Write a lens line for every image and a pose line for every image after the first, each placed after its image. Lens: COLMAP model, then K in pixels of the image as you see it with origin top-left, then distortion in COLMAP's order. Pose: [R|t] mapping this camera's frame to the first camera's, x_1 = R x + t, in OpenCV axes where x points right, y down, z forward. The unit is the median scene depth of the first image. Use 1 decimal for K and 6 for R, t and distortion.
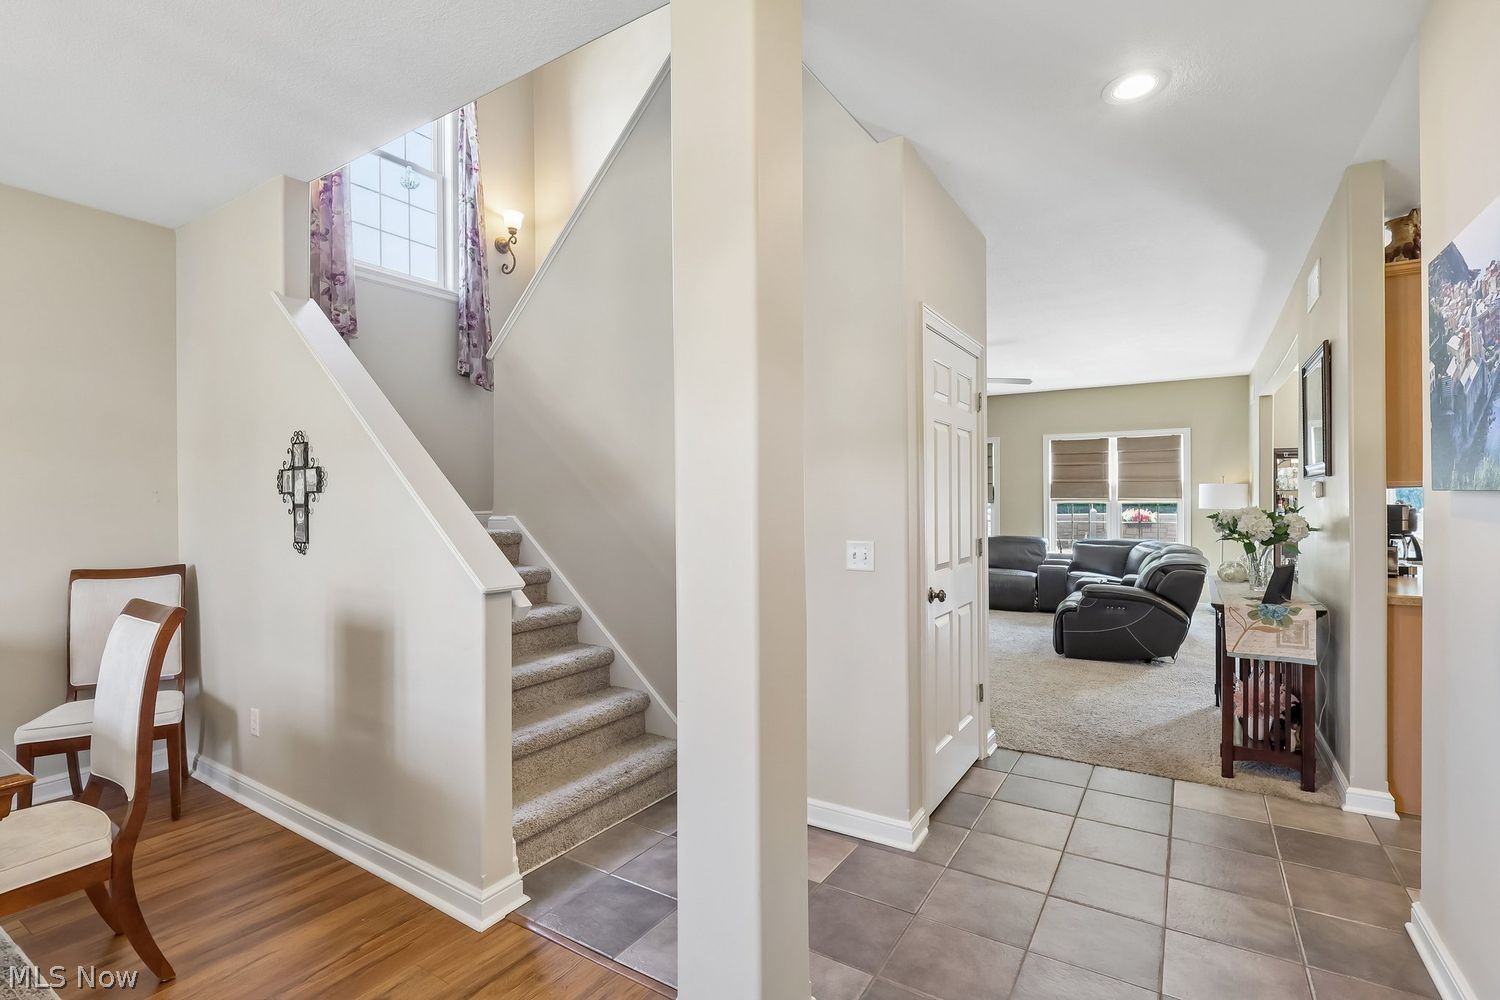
lens RADIAL K [[703.5, 0, 750.7], [0, 703.5, 503.6], [0, 0, 1]] dist [0.002481, -0.000478]
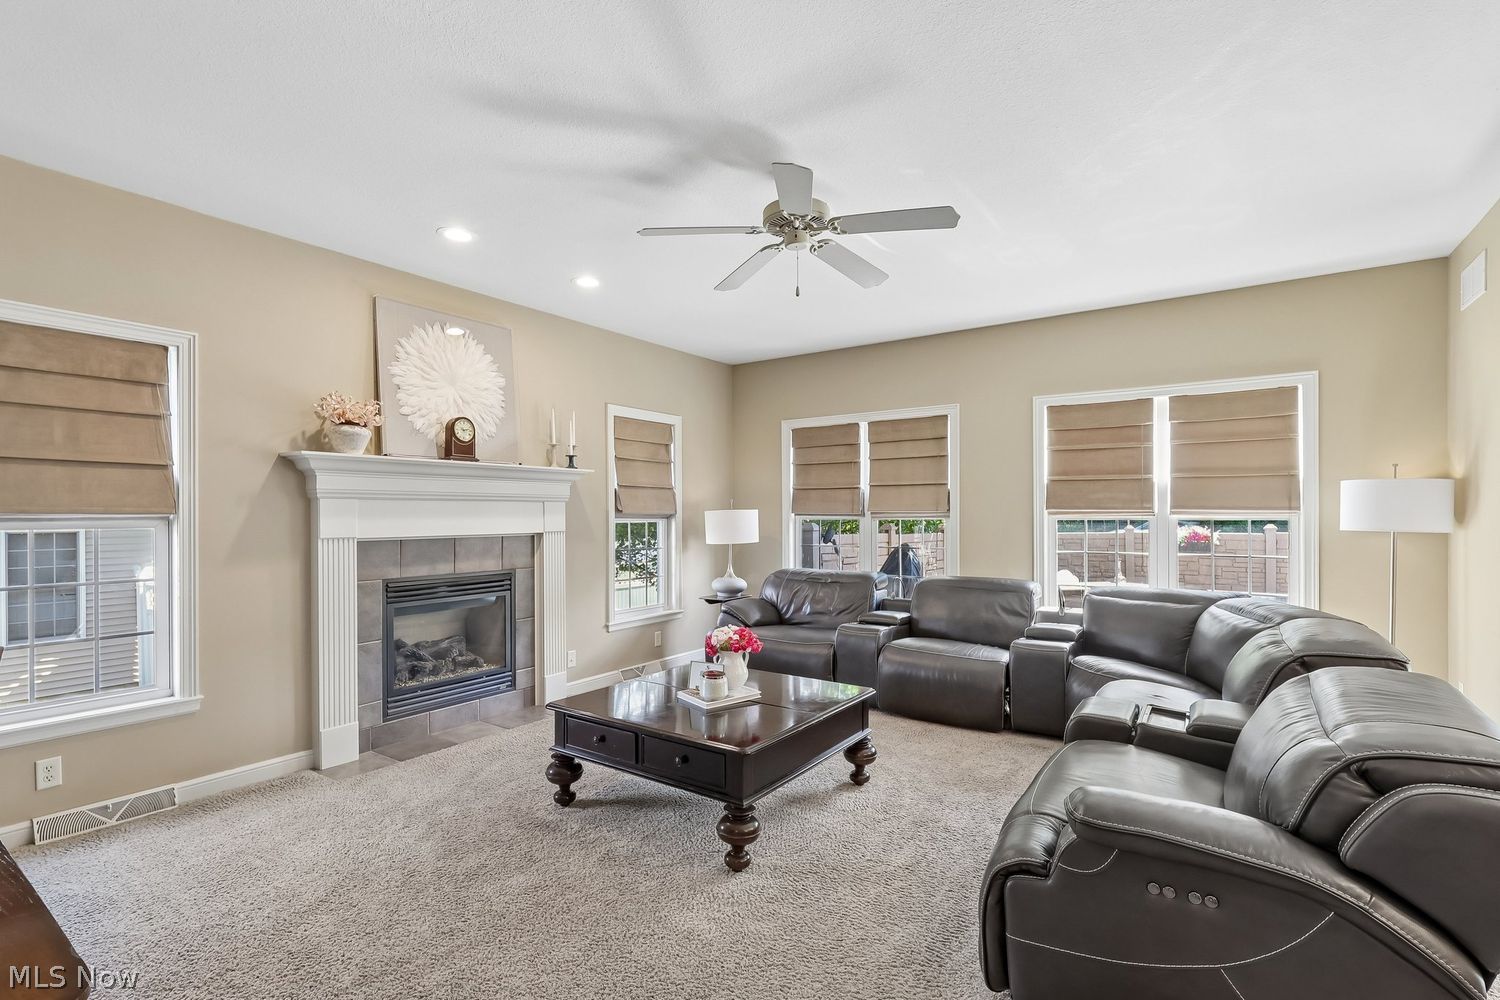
lens RADIAL K [[703.5, 0, 750.4], [0, 703.5, 510.5], [0, 0, 1]] dist [0.002481, -0.000478]
pose [[0.998894, 0.003139, -0.046907, 0.228666], [-0.003525, 0.999961, -0.008139, -0.001708], [0.046879, 0.008296, 0.998866, 0.452685]]
